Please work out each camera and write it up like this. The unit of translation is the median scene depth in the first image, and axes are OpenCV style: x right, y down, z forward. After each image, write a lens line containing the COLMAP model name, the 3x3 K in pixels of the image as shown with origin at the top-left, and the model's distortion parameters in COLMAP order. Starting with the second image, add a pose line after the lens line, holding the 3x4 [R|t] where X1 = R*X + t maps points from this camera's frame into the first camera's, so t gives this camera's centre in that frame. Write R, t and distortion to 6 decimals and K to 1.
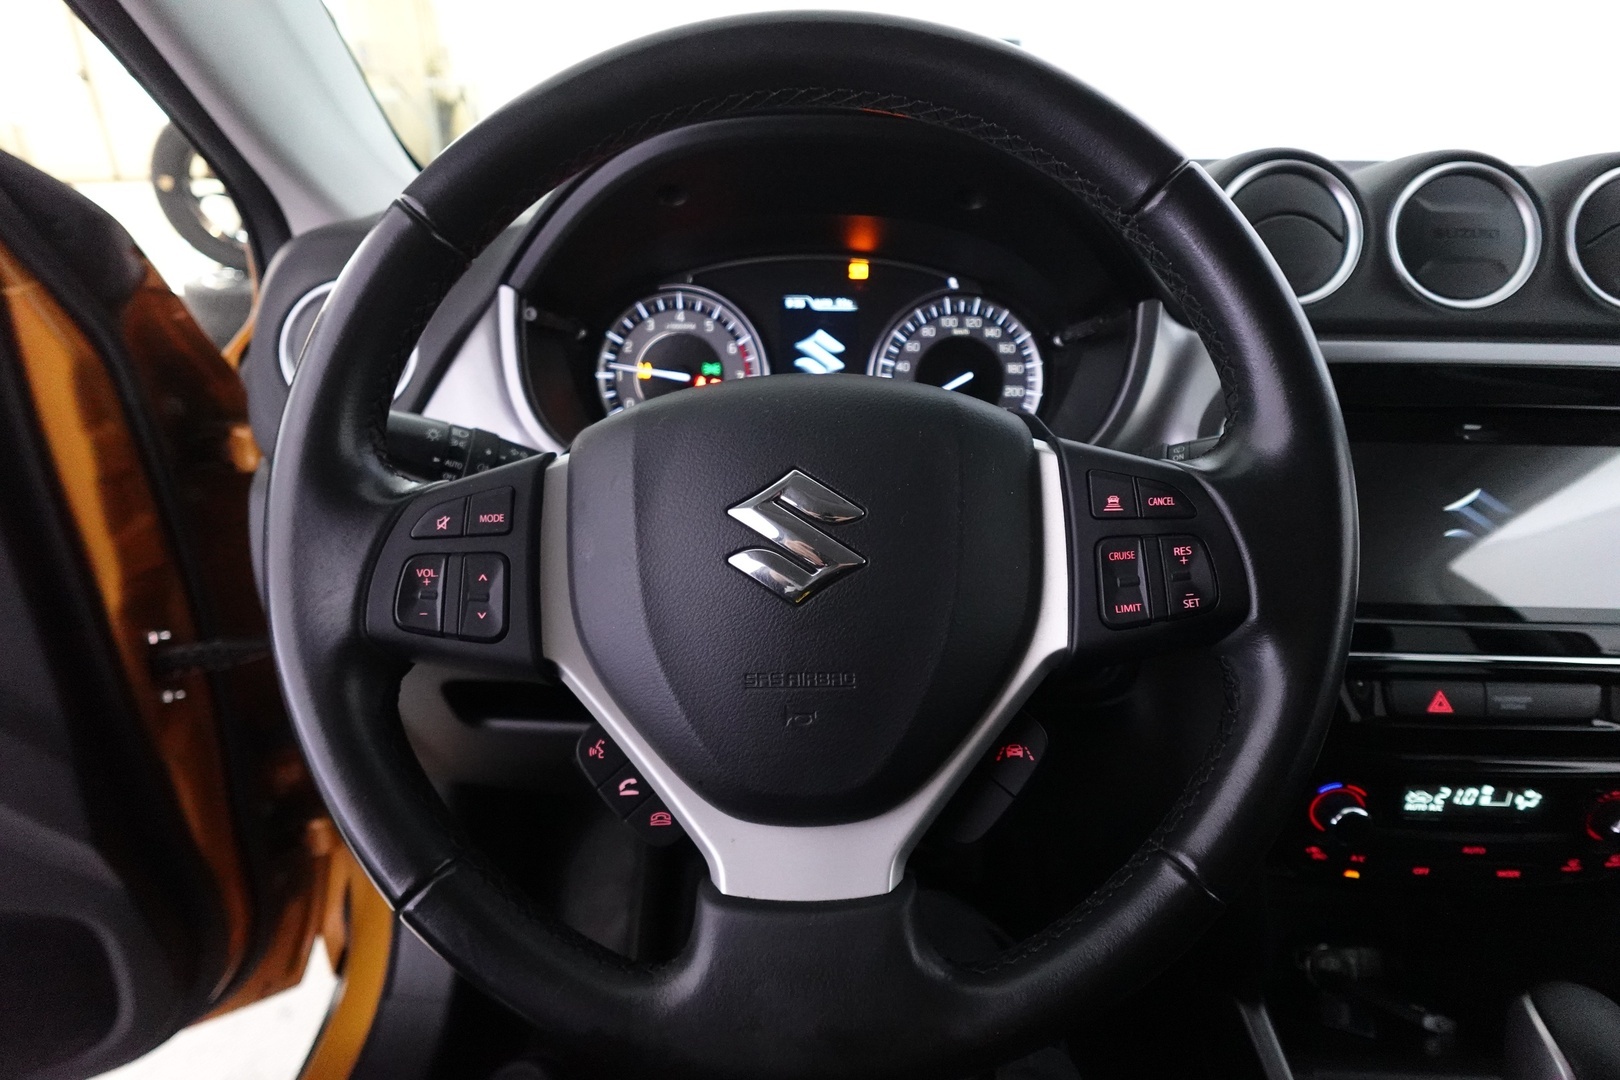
lens RADIAL K [[923.6, 0, 811.8], [0, 923.6, 542.7], [0, 0, 1]] dist [0.001108, 0.002224]
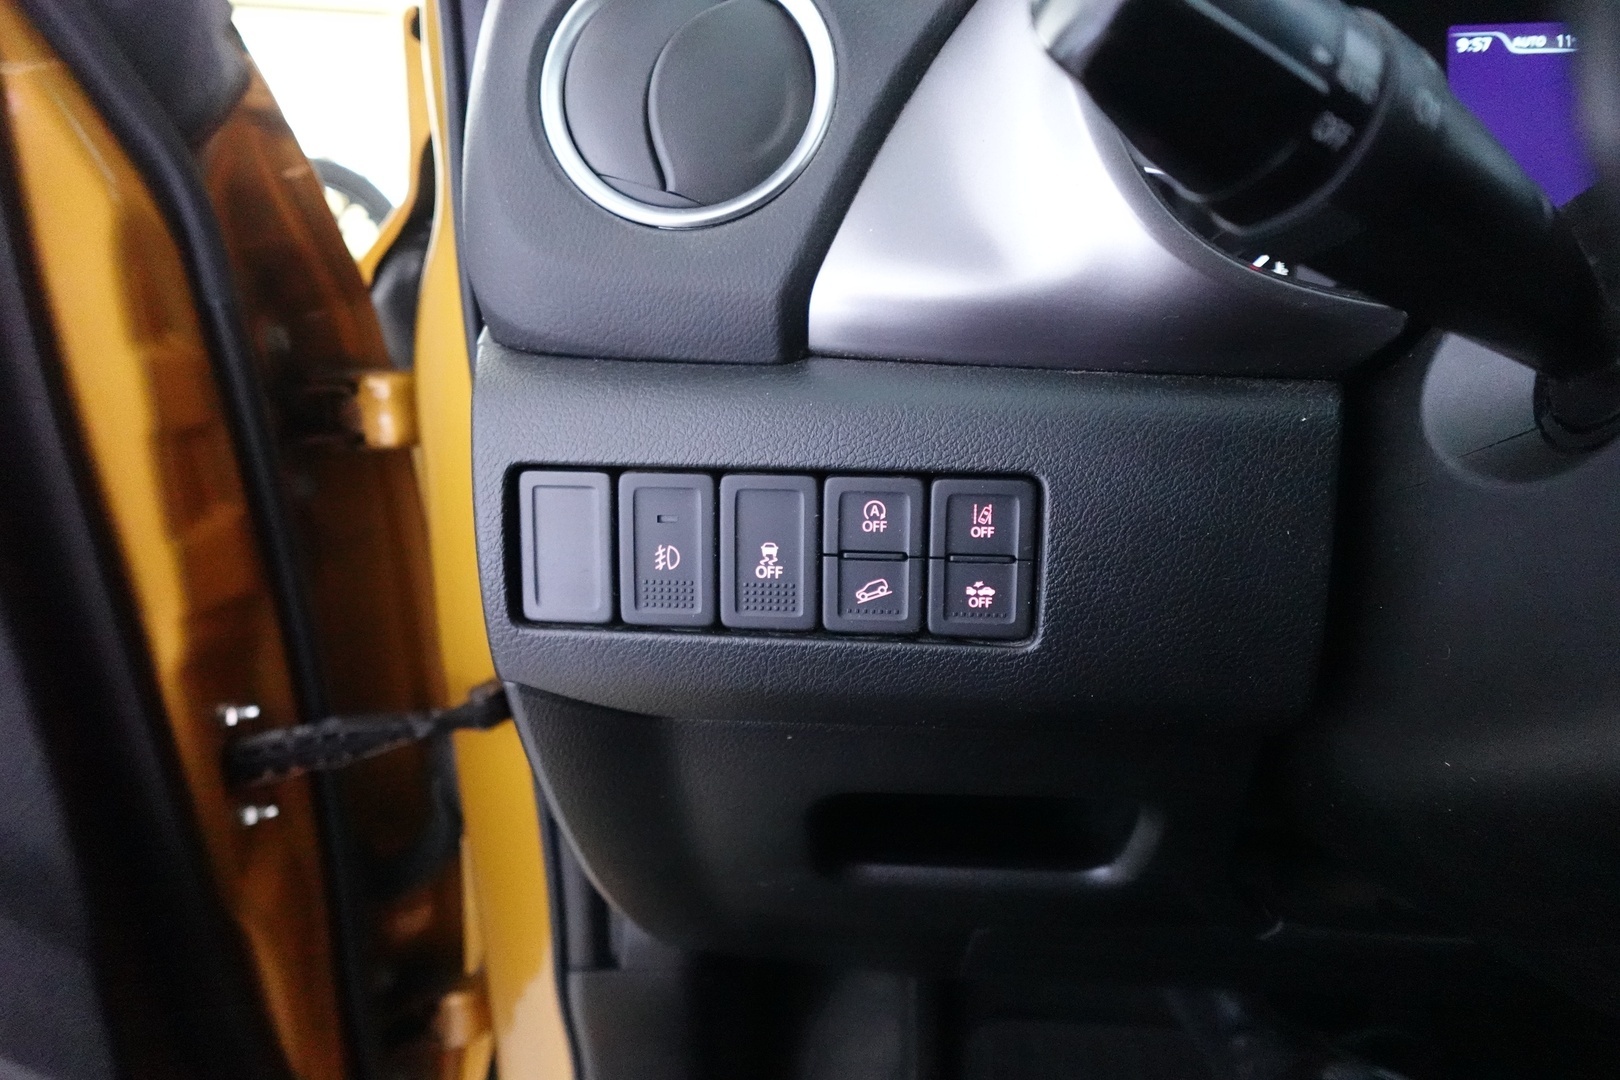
lens RADIAL K [[923.6, 0, 810.0], [0, 923.6, 536.9], [0, 0, 1]] dist [0.001108, 0.002224]
pose [[0.999004, -0.023122, -0.038166, -0.337858], [0.019856, 0.996281, -0.083840, 0.048303], [0.039962, 0.082999, 0.995748, 0.442831]]
